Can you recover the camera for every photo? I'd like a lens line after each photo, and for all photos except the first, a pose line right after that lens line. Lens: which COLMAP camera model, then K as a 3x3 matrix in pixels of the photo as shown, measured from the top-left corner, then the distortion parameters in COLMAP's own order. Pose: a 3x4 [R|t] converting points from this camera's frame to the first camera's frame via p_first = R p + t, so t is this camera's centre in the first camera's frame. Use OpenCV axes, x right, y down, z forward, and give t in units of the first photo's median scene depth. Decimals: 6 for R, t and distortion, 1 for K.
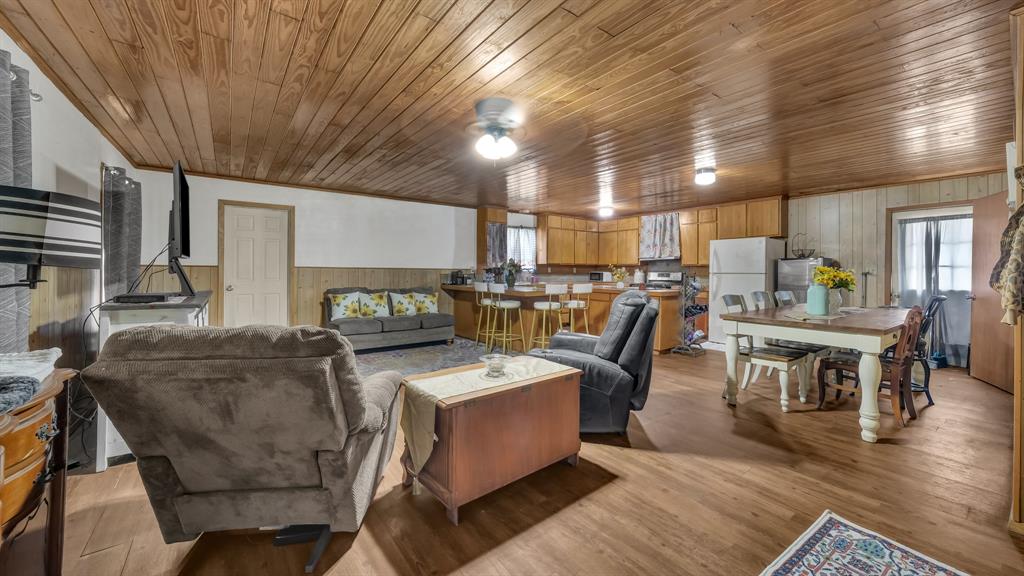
lens RADIAL K [[383.9, 0, 487.3], [0, 383.9, 275.4], [0, 0, 1]] dist [-0.000181, 0.000016]
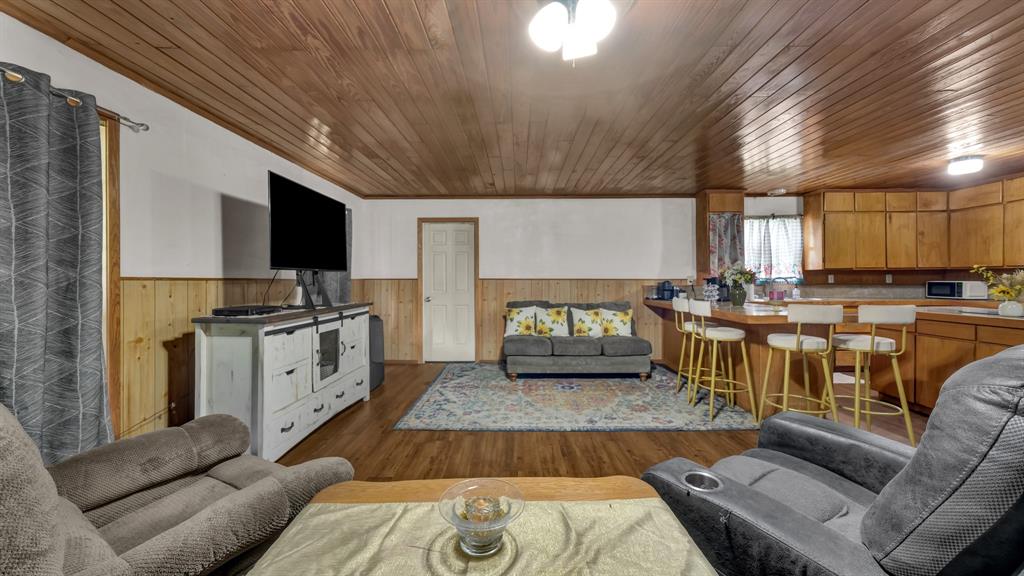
lens RADIAL K [[367.2, 0, 513.0], [0, 367.2, 282.4], [0, 0, 1]] dist [0.013831, 0.000135]
pose [[0.826401, -0.007981, -0.563026, 0.085188], [0.000503, 0.999910, -0.013437, -0.000737], [0.563082, 0.010821, 0.826330, 0.227341]]
